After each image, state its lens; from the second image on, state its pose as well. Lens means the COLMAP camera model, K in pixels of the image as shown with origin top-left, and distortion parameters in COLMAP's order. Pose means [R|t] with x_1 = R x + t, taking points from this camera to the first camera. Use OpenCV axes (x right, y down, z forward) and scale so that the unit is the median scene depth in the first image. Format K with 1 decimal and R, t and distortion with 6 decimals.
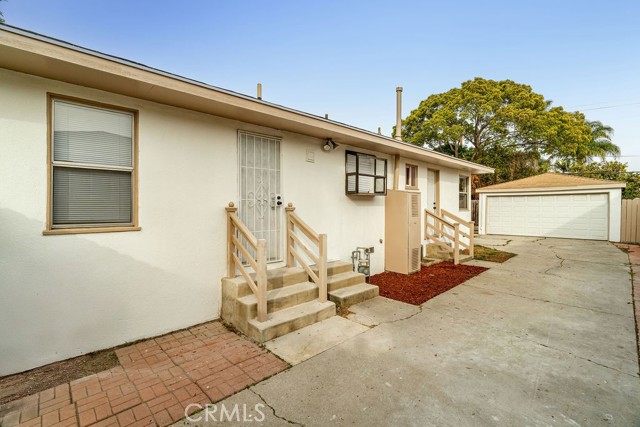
lens RADIAL K [[293.6, 0, 318.5], [0, 293.6, 212.7], [0, 0, 1]] dist [-0.001466, 0.000020]
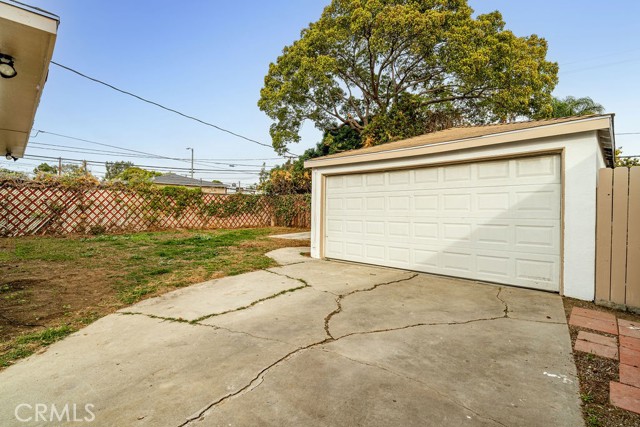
lens RADIAL K [[308.1, 0, 321.8], [0, 308.1, 211.8], [0, 0, 1]] dist [0.001147, 0.000562]
pose [[0.998978, -0.002723, 0.045122, 0.688098], [0.002668, 0.999996, 0.001262, 0.000400], [-0.045125, -0.001140, 0.998981, 0.649230]]
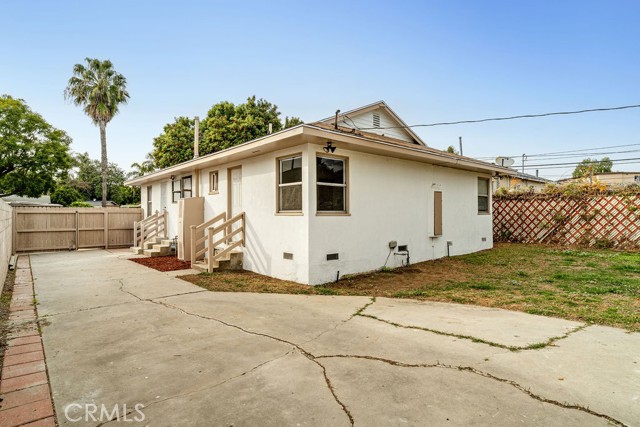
lens RADIAL K [[351.9, 0, 318.6], [0, 351.9, 216.3], [0, 0, 1]] dist [0.000978, -0.000208]
pose [[-0.058988, -0.003390, -0.998253, 1.264015], [-0.006560, 0.999974, -0.003008, -0.016167], [0.998237, 0.006371, -0.059009, 1.166418]]
